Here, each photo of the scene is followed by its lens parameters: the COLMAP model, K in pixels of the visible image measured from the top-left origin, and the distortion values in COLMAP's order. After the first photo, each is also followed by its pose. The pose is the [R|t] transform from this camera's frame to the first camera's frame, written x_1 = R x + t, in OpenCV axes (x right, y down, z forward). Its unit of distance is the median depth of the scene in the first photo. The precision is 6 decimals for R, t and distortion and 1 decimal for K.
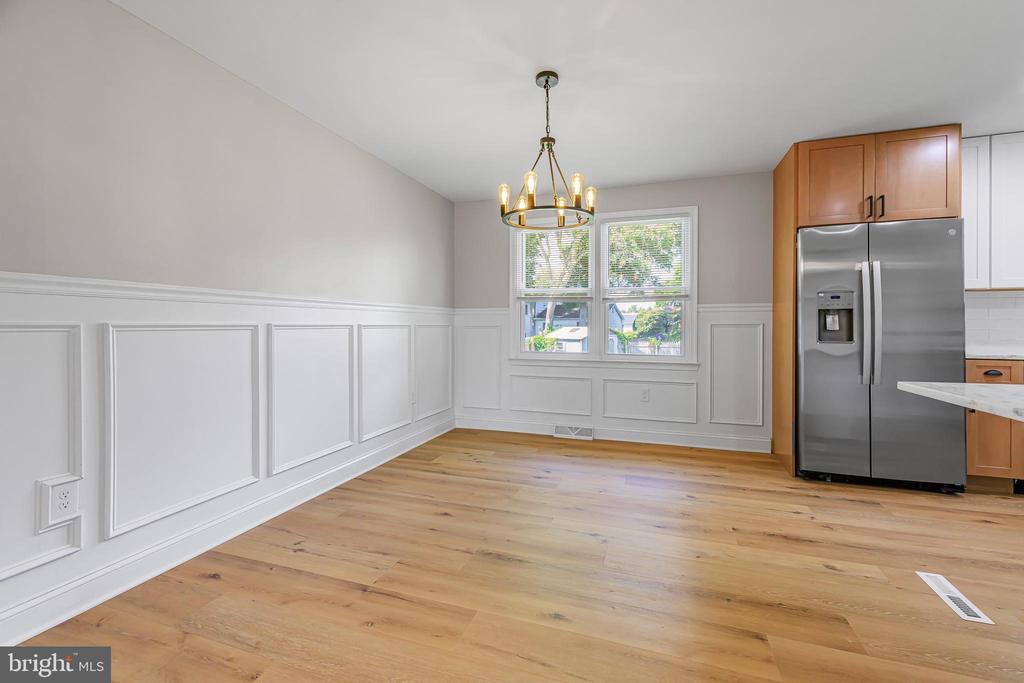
lens RADIAL K [[437.9, 0, 514.0], [0, 437.9, 324.5], [0, 0, 1]] dist [0.002608, 0.000266]
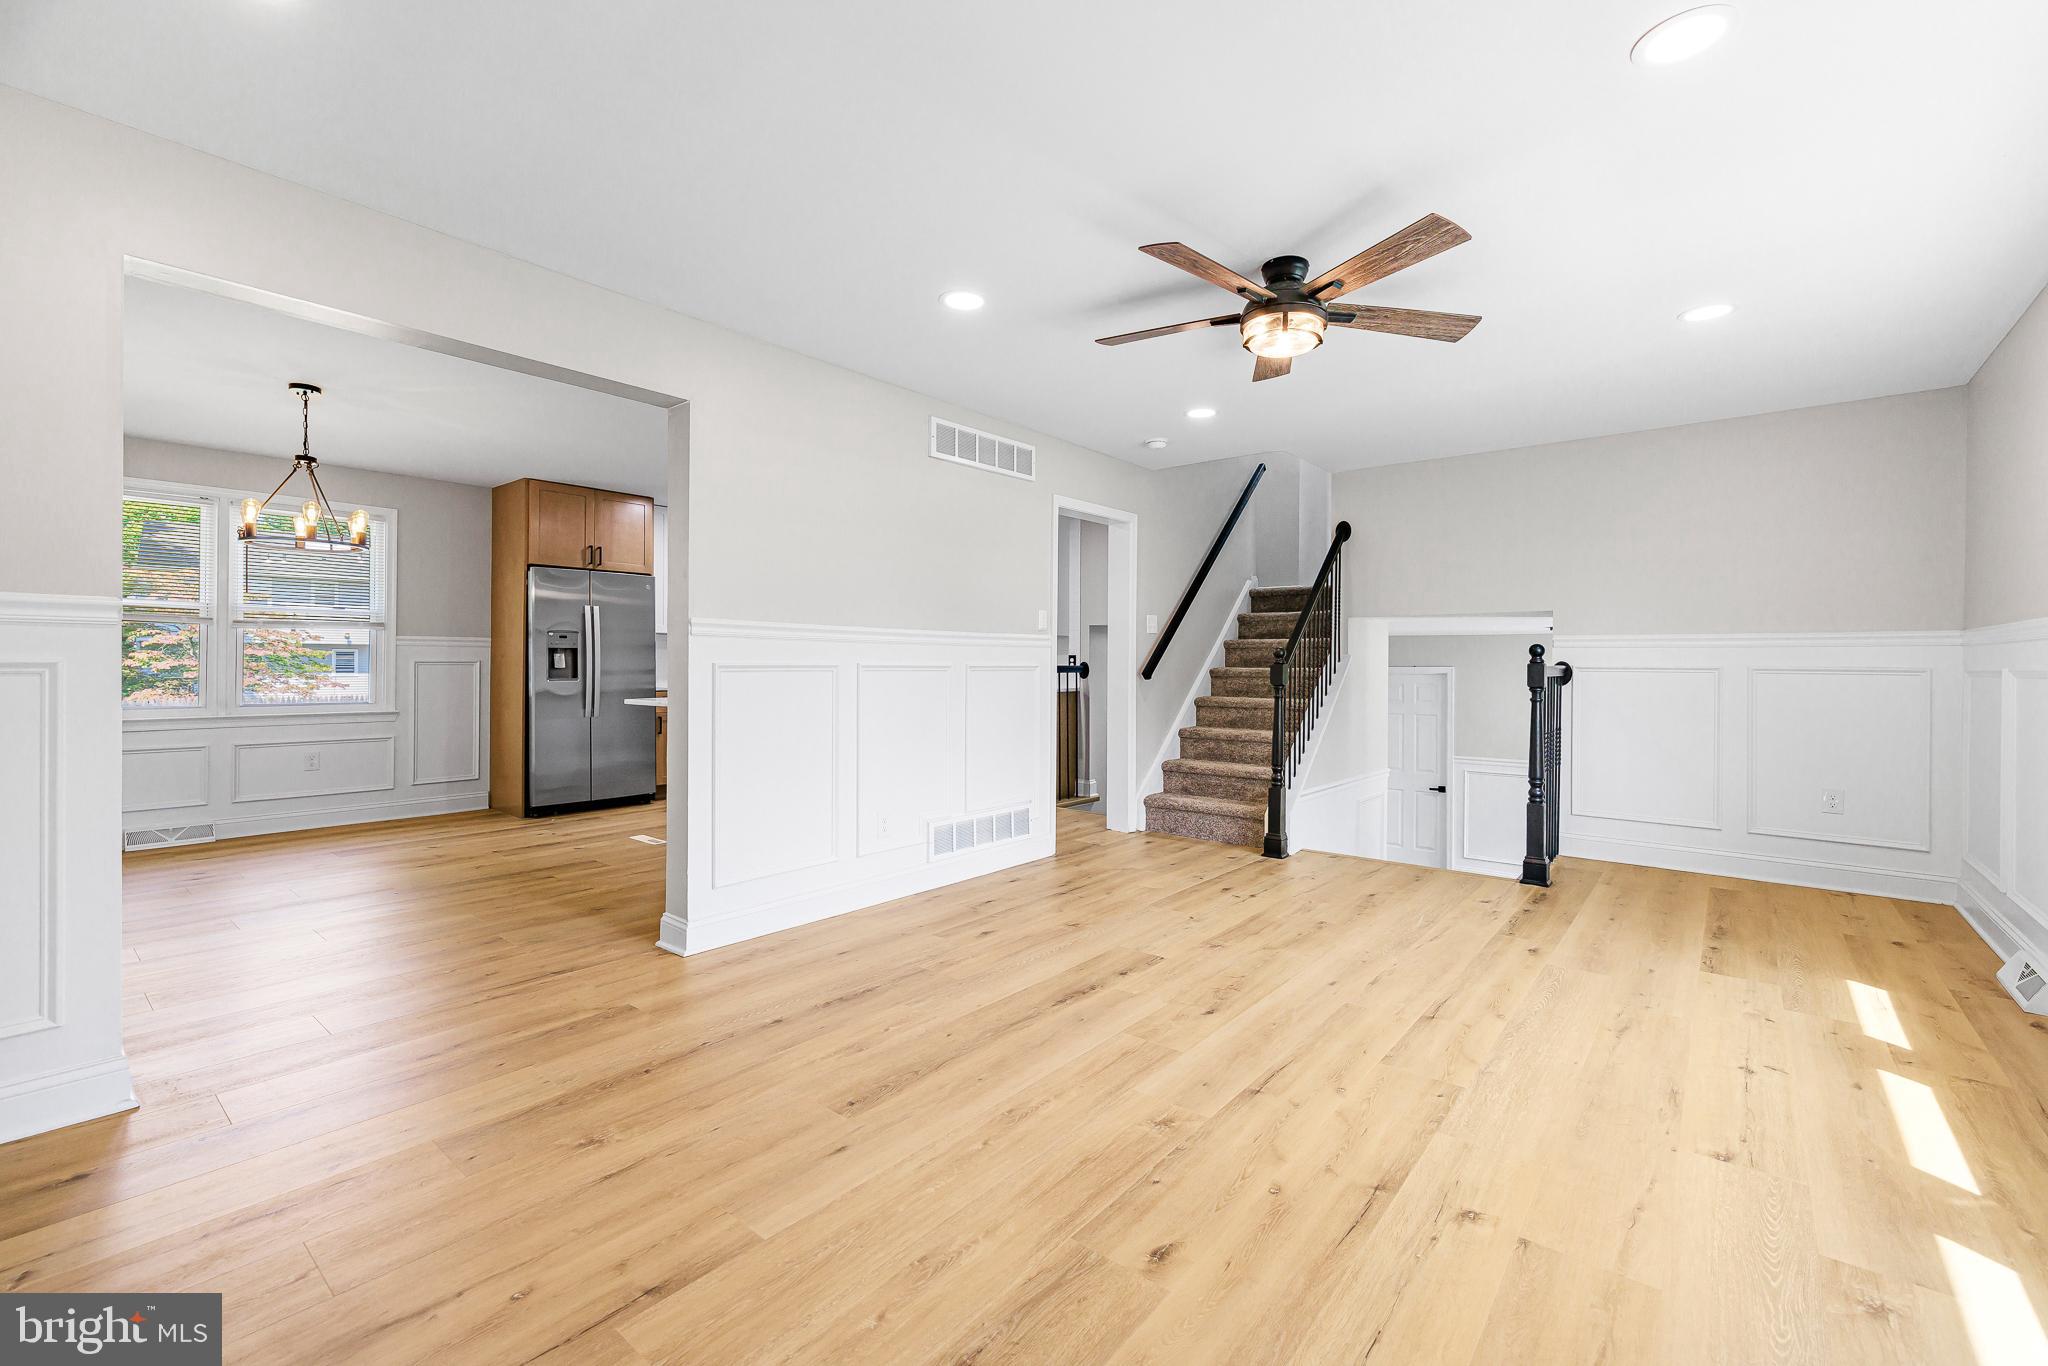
lens RADIAL K [[875.8, 0, 1031.9], [0, 875.8, 670.9], [0, 0, 1]] dist [0.002608, 0.000266]
pose [[0.358316, -0.002079, 0.933598, -0.835915], [-0.005063, 0.999978, 0.004170, 0.005035], [-0.933587, -0.006221, 0.358298, -0.812921]]
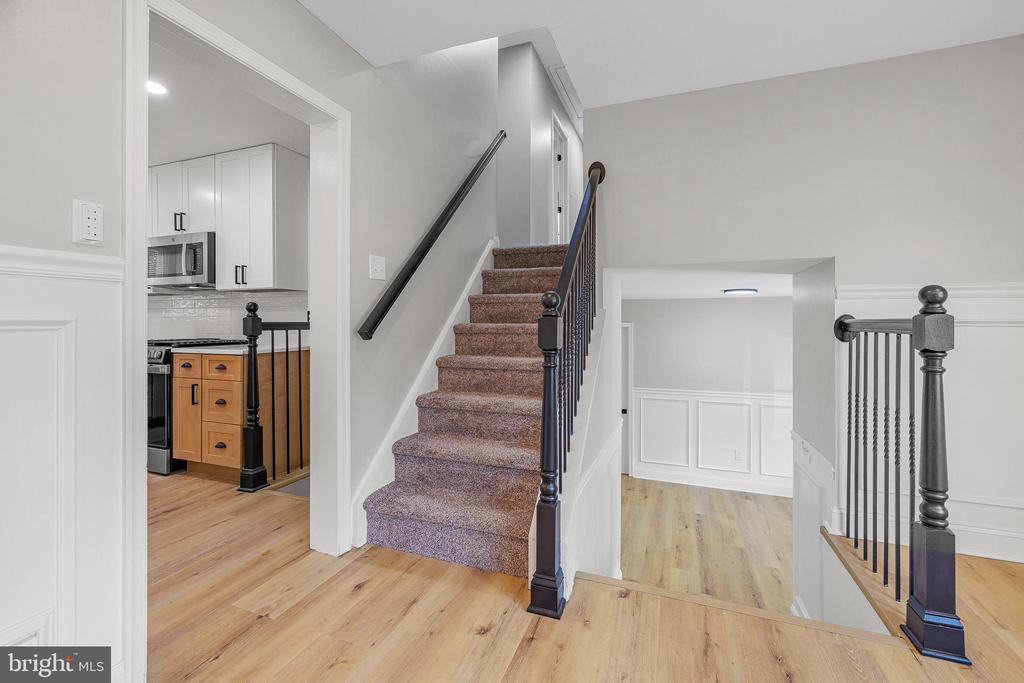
lens RADIAL K [[437.9, 0, 515.7], [0, 437.9, 324.7], [0, 0, 1]] dist [0.002608, 0.000266]
pose [[0.039818, -0.001600, 0.999206, 0.367342], [-0.001201, 0.999998, 0.001649, 0.004574], [-0.999206, -0.001265, 0.039816, -0.626254]]
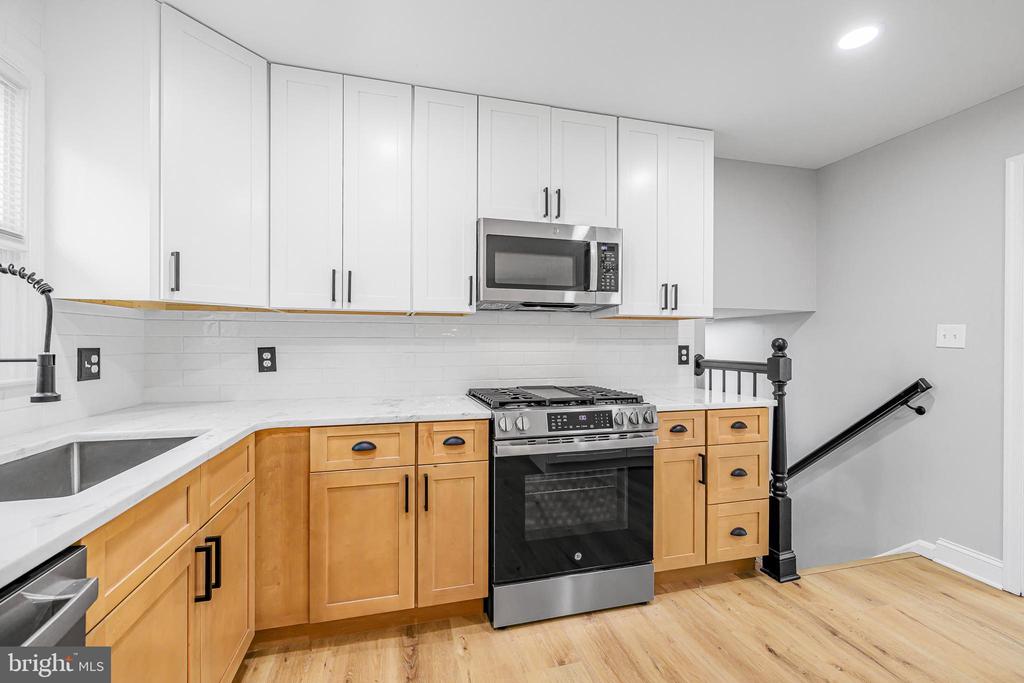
lens RADIAL K [[437.9, 0, 507.4], [0, 437.9, 343.1], [0, 0, 1]] dist [0.002608, 0.000266]
pose [[-0.559976, -0.002458, 0.828505, 0.939872], [-0.005278, 0.999986, -0.000600, -0.031422], [-0.828492, -0.004709, -0.559981, 0.801079]]
